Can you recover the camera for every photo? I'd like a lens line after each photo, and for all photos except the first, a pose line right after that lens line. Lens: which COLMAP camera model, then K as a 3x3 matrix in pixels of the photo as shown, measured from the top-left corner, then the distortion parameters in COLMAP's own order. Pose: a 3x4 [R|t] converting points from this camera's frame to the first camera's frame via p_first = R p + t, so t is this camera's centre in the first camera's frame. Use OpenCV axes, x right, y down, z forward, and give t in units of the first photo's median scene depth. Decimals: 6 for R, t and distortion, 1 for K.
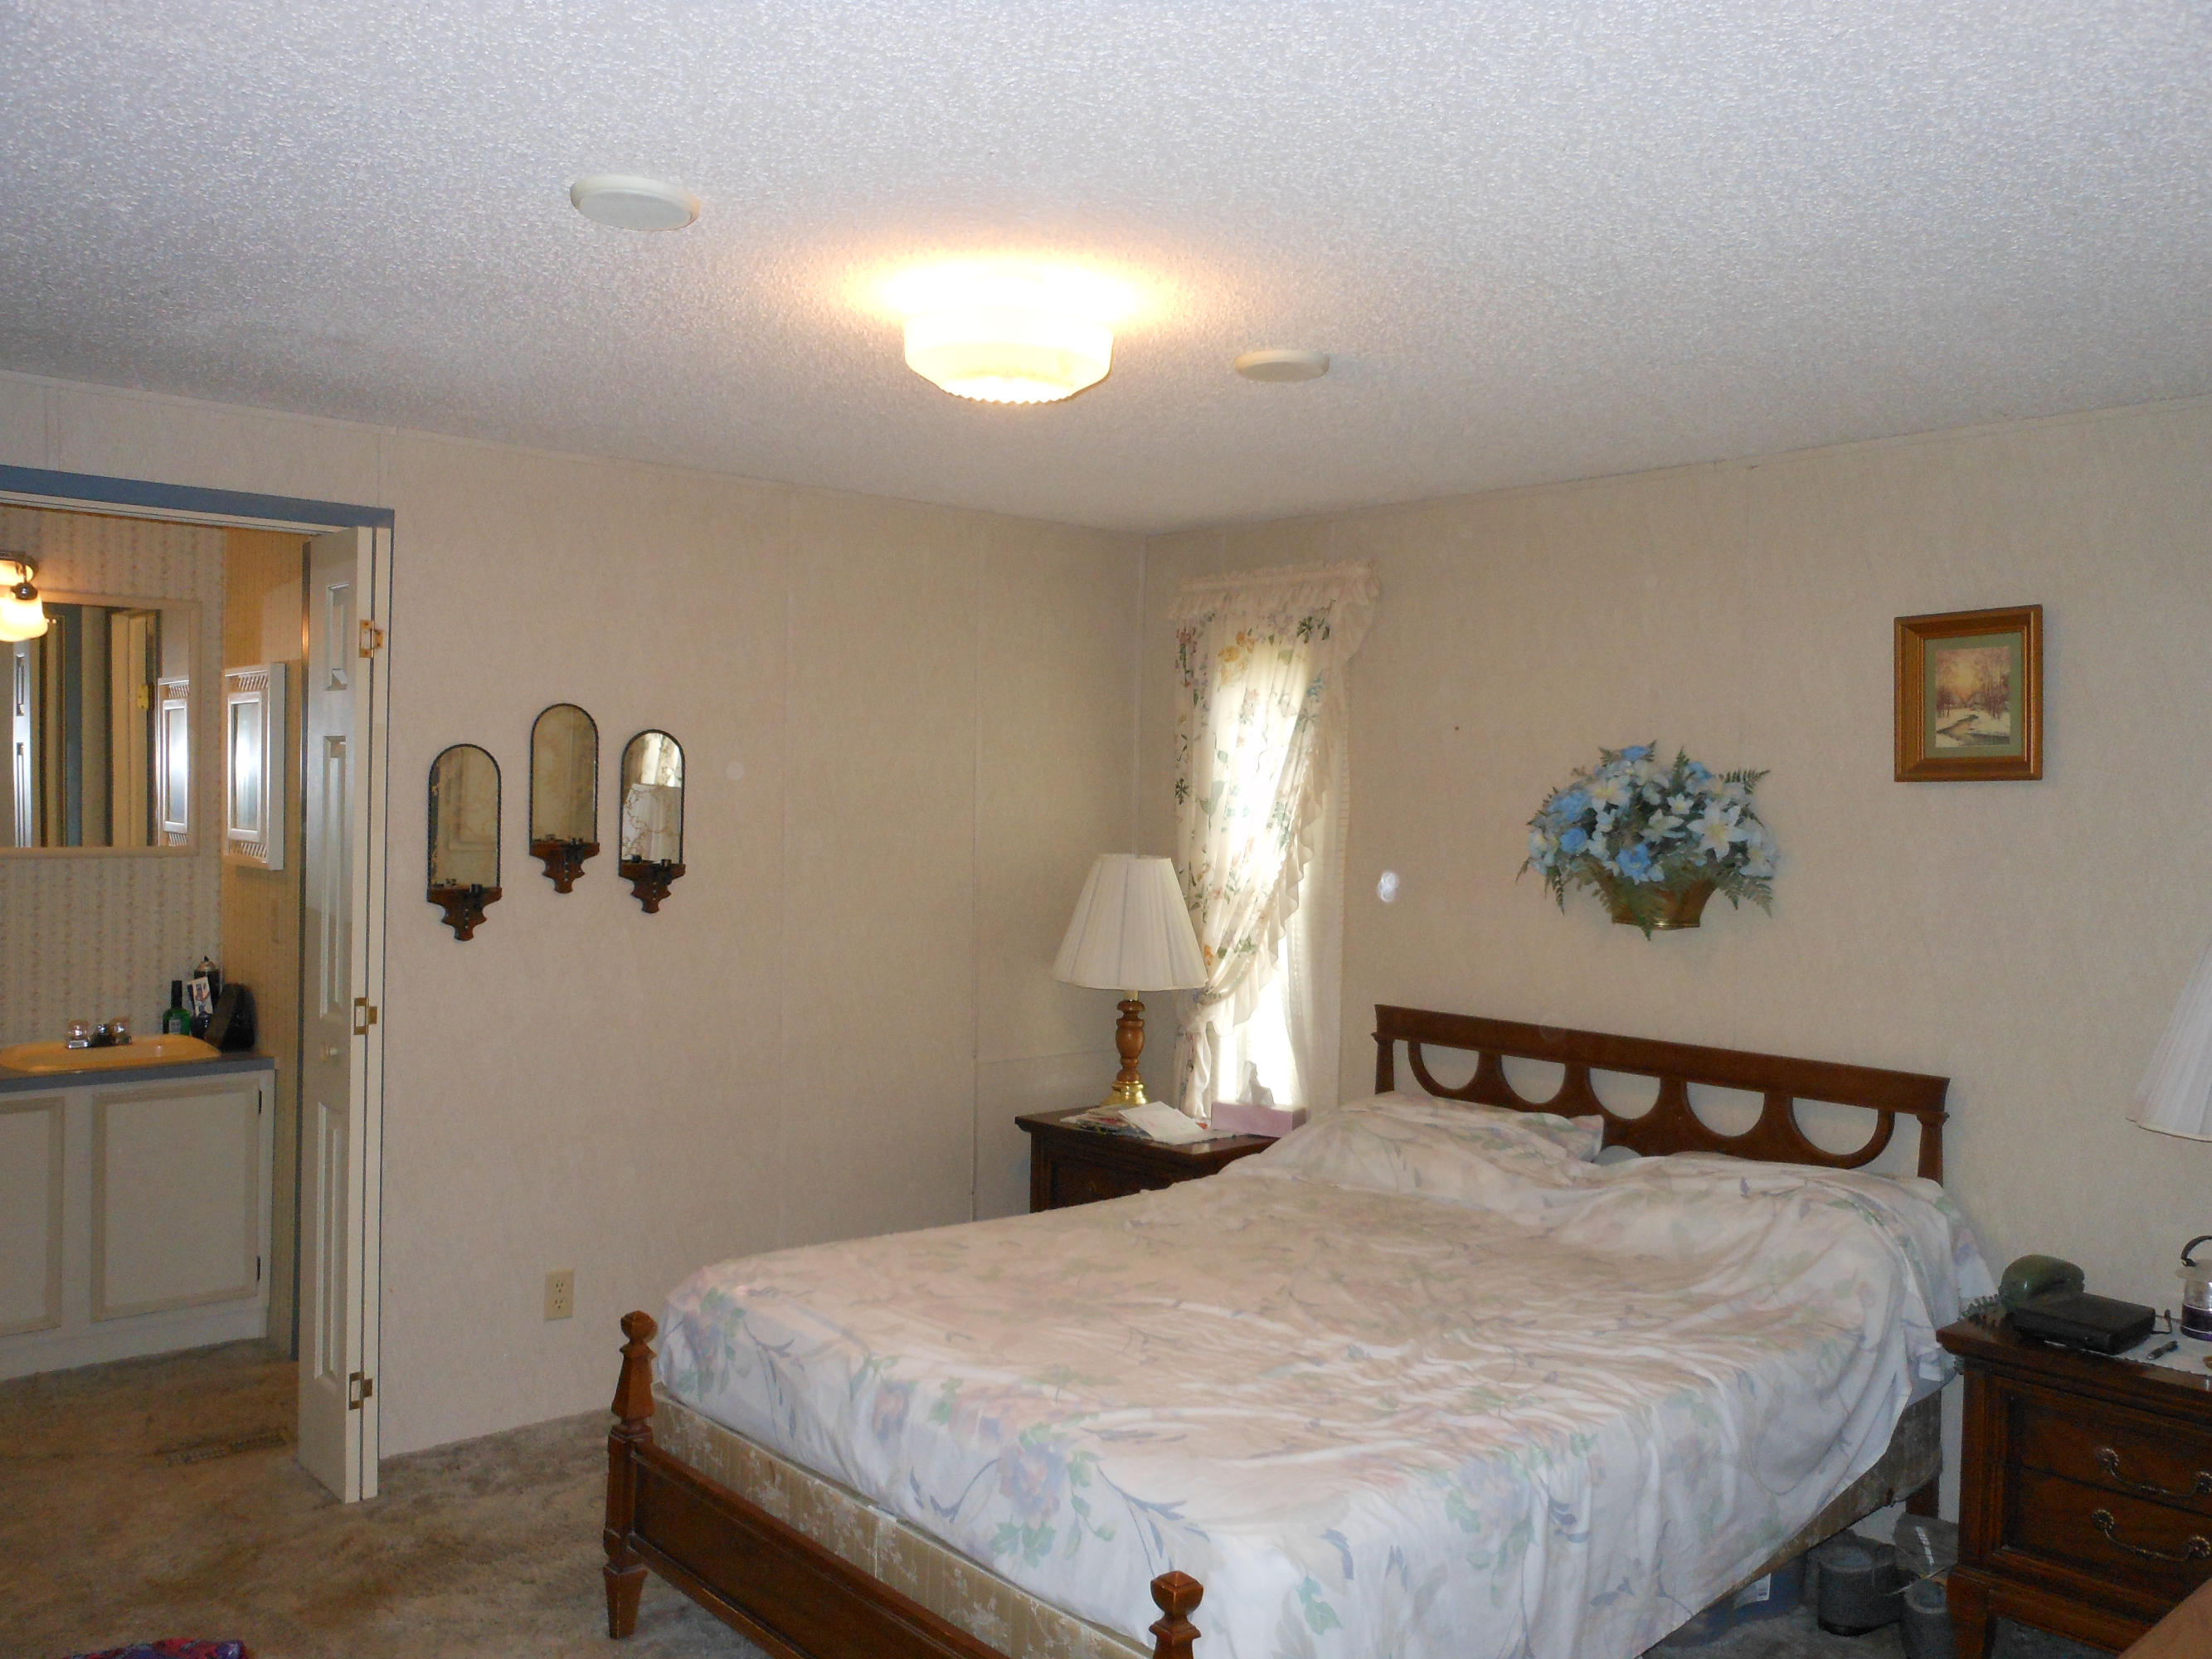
lens RADIAL K [[1820.7, 0, 1106.0], [0, 1820.7, 829.5], [0, 0, 1]] dist [-0.035248, 0.077405]
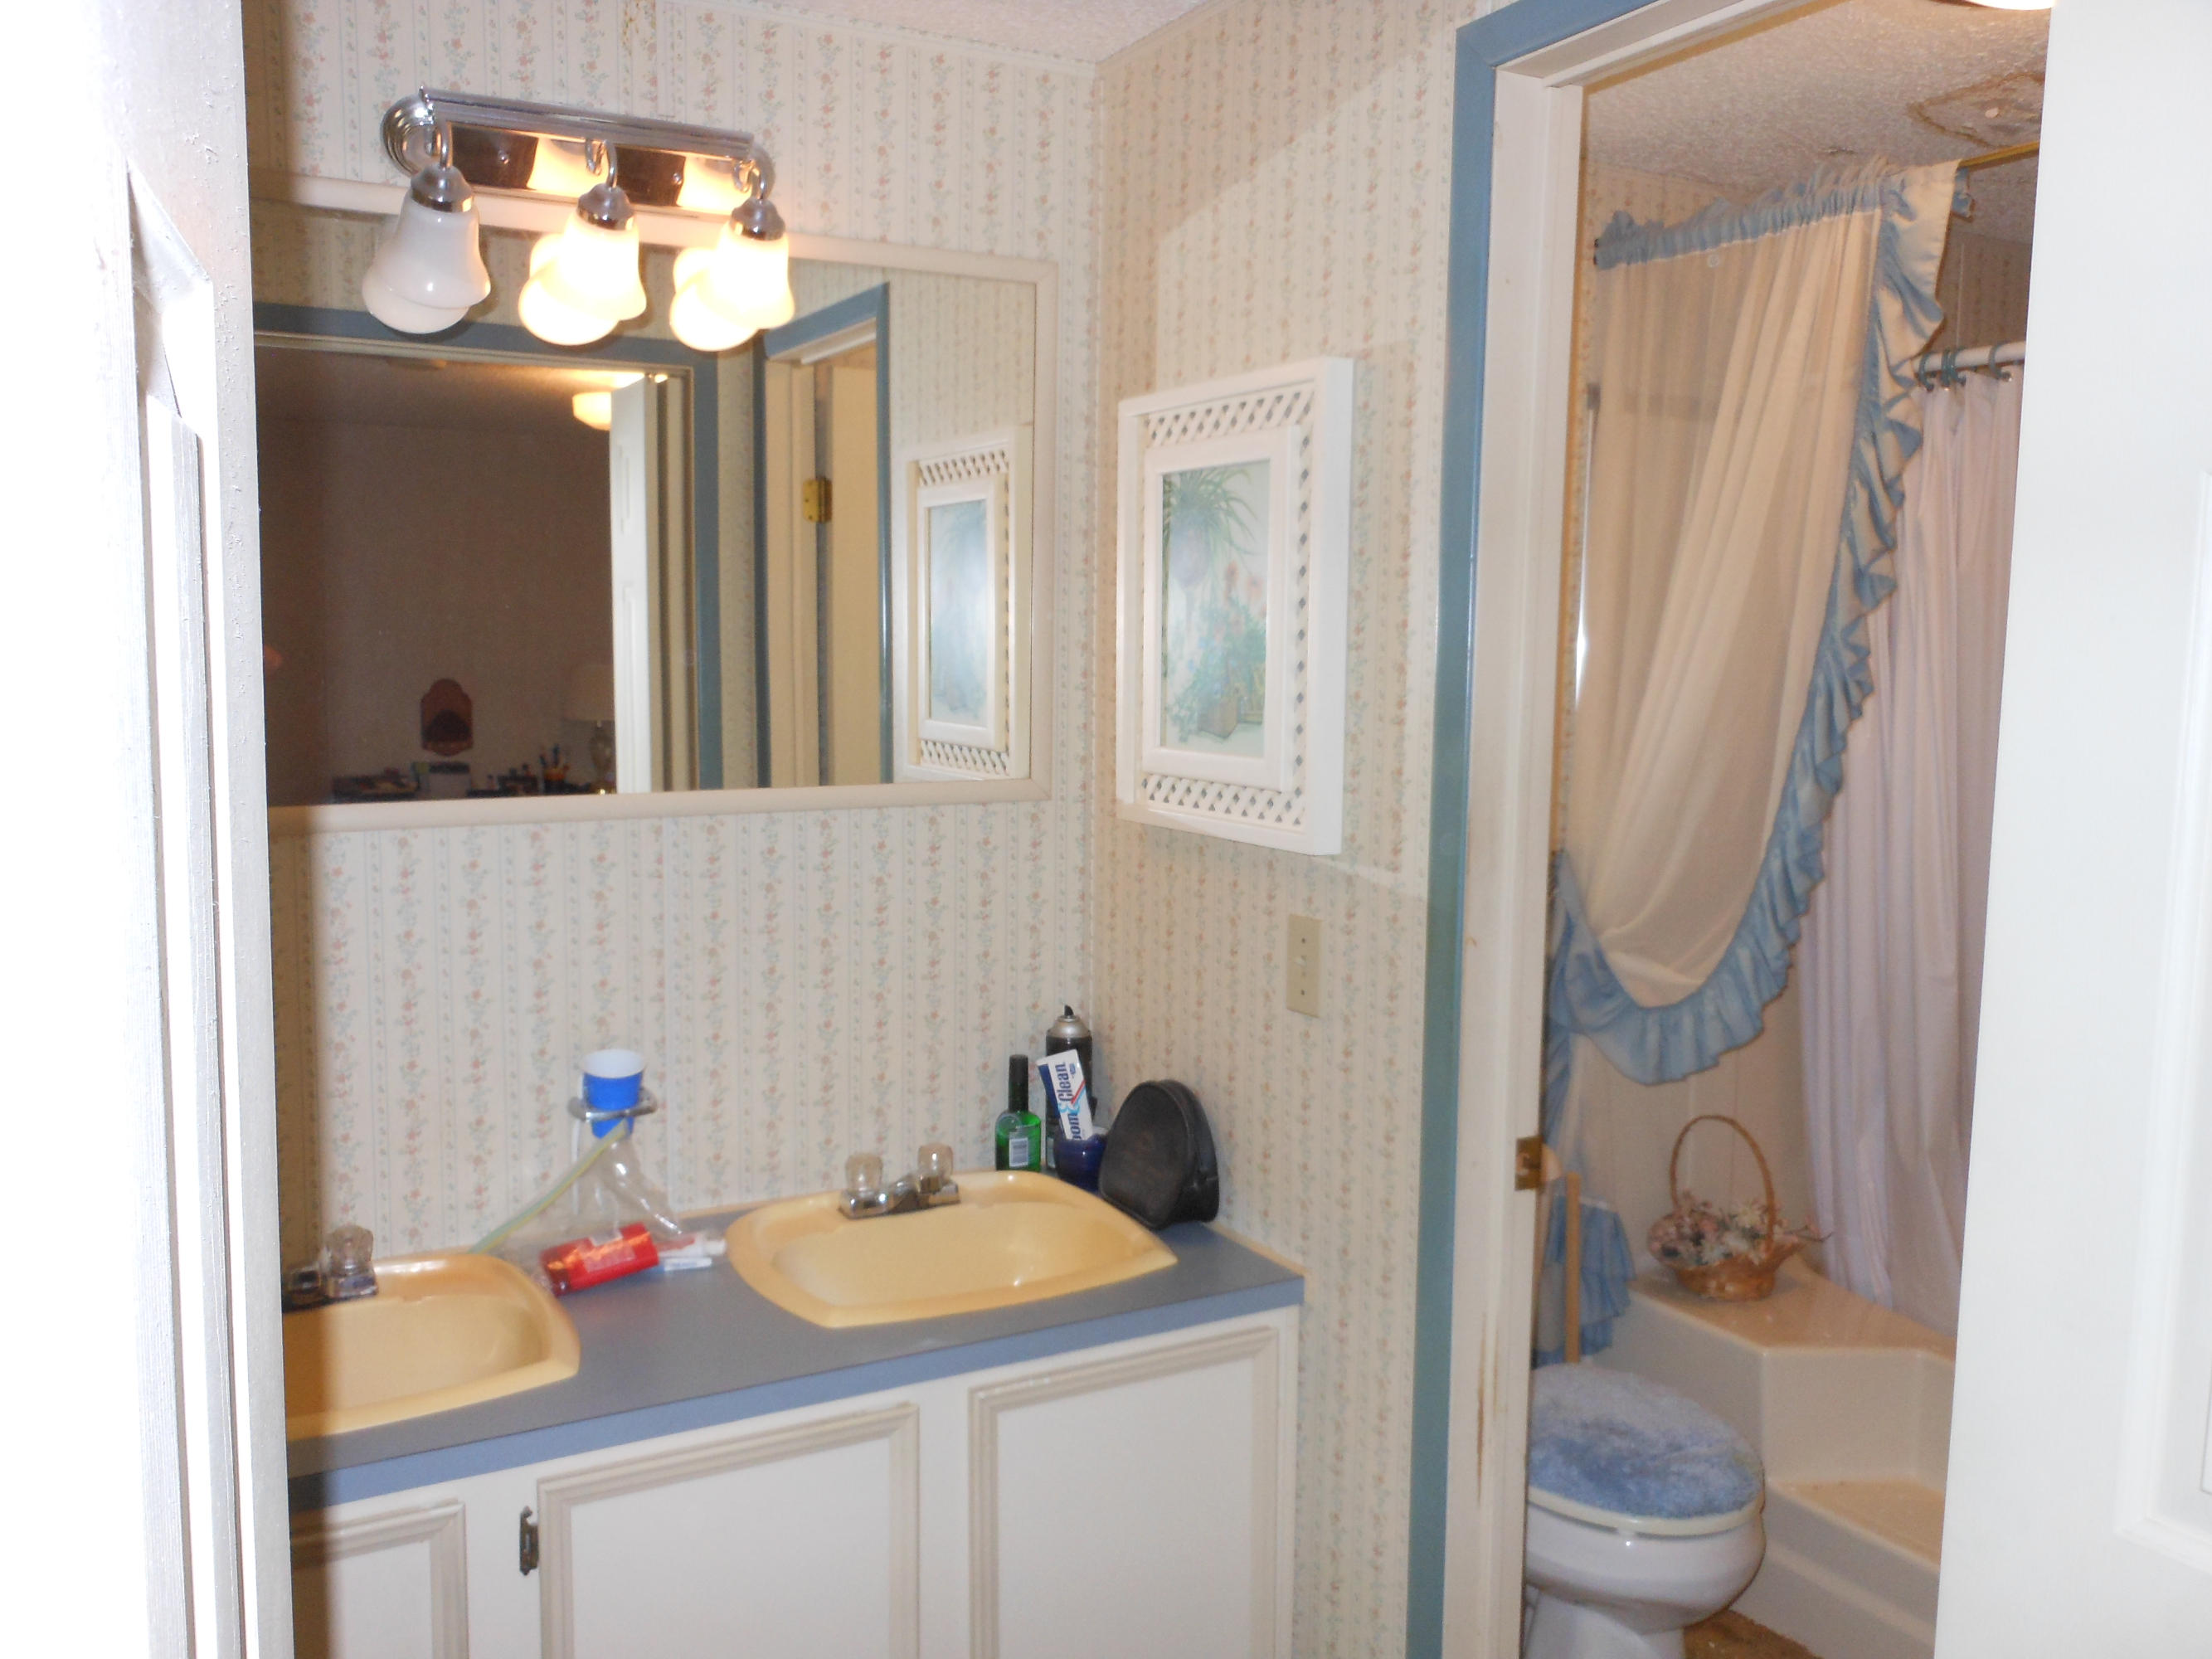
lens RADIAL K [[1820.7, 0, 1106.0], [0, 1820.7, 829.5], [0, 0, 1]] dist [-0.035248, 0.077405]
pose [[0.979383, 0.011601, -0.201679, -0.394430], [0.003895, 0.997080, 0.076266, -0.014532], [0.201975, -0.075480, 0.976478, 0.536777]]
